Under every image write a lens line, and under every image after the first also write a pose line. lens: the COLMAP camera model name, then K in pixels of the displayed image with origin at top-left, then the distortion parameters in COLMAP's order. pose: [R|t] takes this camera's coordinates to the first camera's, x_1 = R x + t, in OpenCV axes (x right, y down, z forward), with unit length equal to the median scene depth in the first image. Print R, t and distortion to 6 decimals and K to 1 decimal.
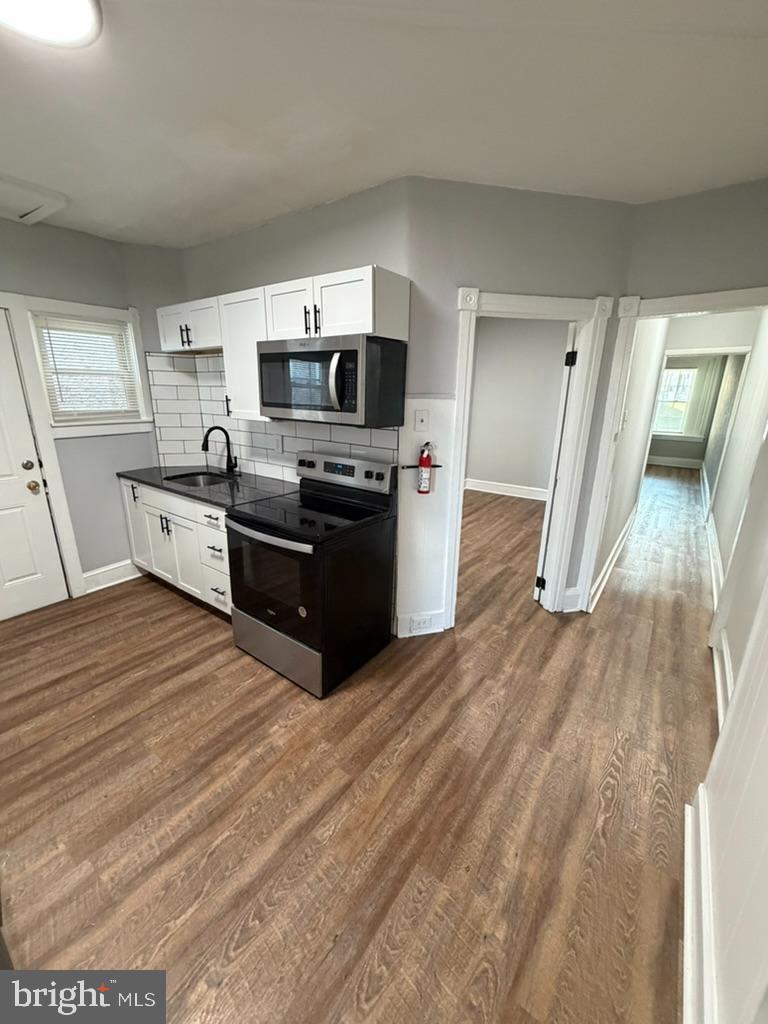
lens RADIAL K [[407.6, 0, 380.7], [0, 407.6, 508.7], [0, 0, 1]] dist [-0.000762, -0.000142]
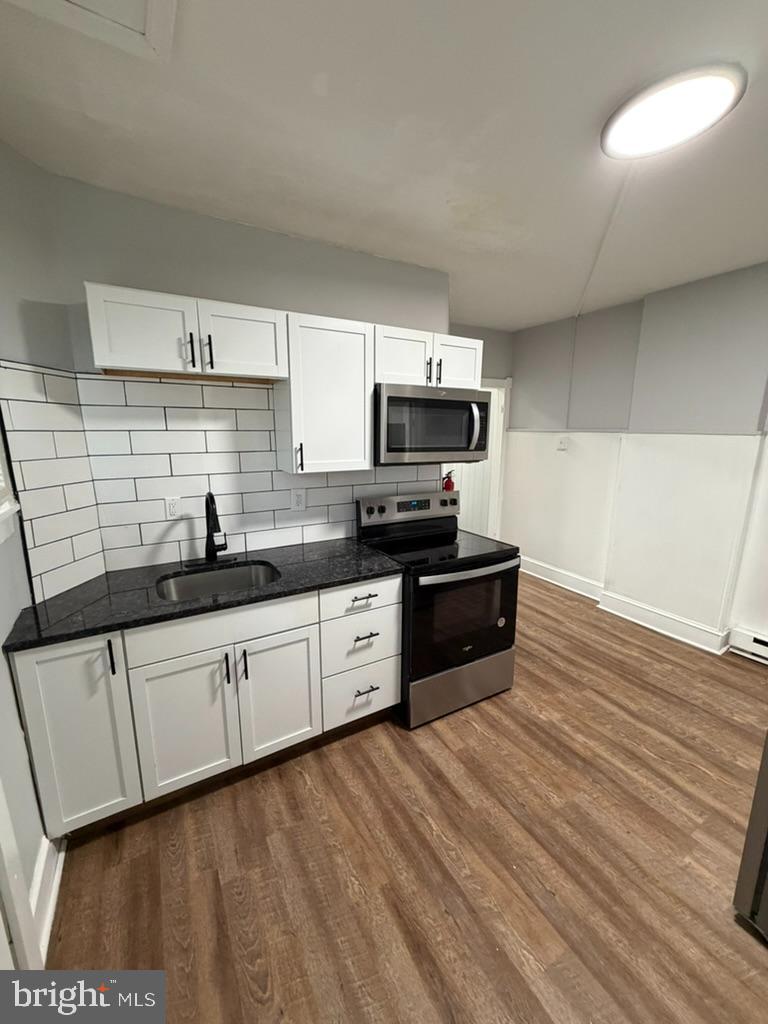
lens RADIAL K [[407.6, 0, 382.0], [0, 407.6, 509.5], [0, 0, 1]] dist [-0.000762, -0.000142]
pose [[0.402528, -0.194852, 0.894429, -1.068927], [0.256320, 0.961989, 0.094216, -0.205593], [-0.878790, 0.191336, 0.437172, 0.601555]]
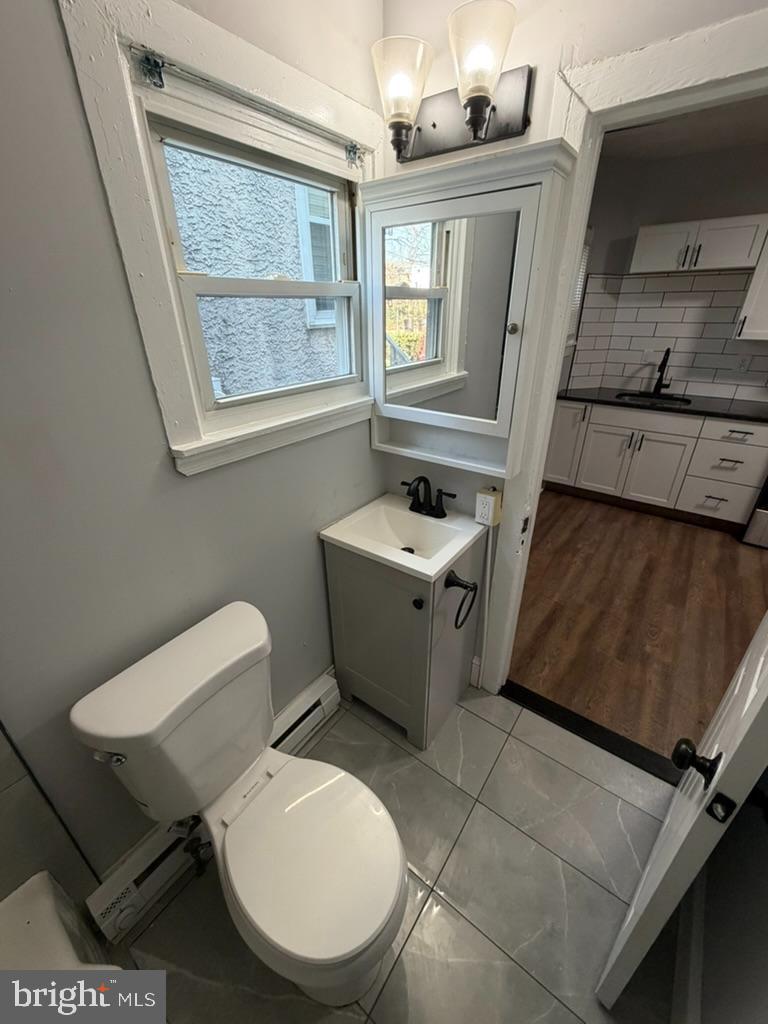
lens RADIAL K [[407.6, 0, 380.1], [0, 407.6, 511.0], [0, 0, 1]] dist [-0.000762, -0.000142]
pose [[0.999355, -0.011523, -0.034008, -1.384460], [0.017338, 0.984236, 0.176010, 0.020587], [0.031444, -0.176486, 0.983801, -0.179763]]
